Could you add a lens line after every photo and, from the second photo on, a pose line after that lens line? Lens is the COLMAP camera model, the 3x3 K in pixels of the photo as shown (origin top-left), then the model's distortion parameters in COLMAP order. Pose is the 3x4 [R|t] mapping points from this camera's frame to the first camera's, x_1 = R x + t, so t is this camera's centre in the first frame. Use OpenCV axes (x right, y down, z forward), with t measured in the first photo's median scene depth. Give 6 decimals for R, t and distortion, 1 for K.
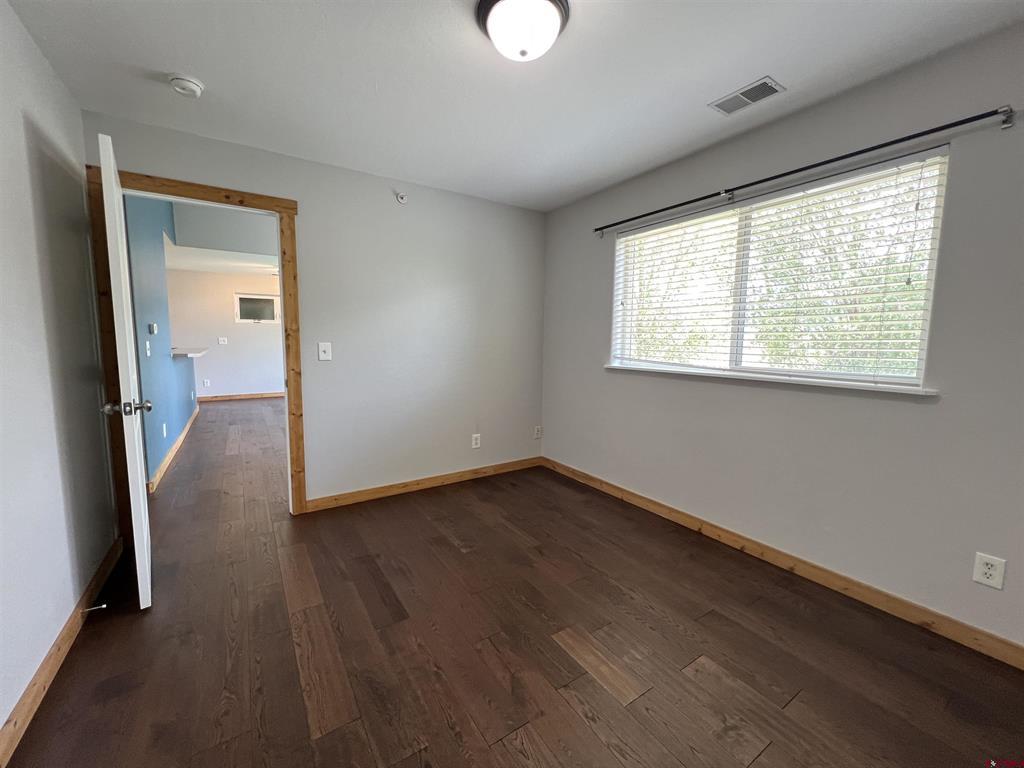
lens RADIAL K [[405.6, 0, 515.0], [0, 405.6, 384.6], [0, 0, 1]] dist [-0.003325, 0.000113]
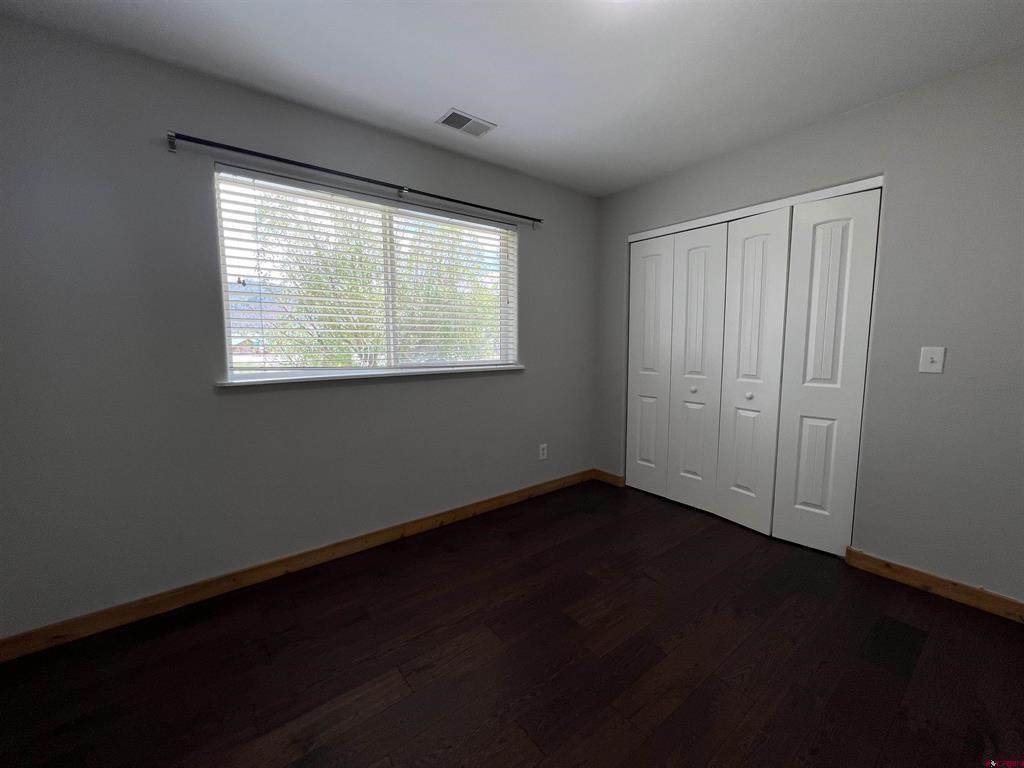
lens RADIAL K [[412.4, 0, 515.3], [0, 412.4, 384.0], [0, 0, 1]] dist [0.002372, -0.000251]
pose [[-0.073598, -0.118489, 0.990224, -0.536160], [0.112494, 0.985593, 0.126296, -0.098005], [-0.990923, 0.120689, -0.059209, 0.813808]]
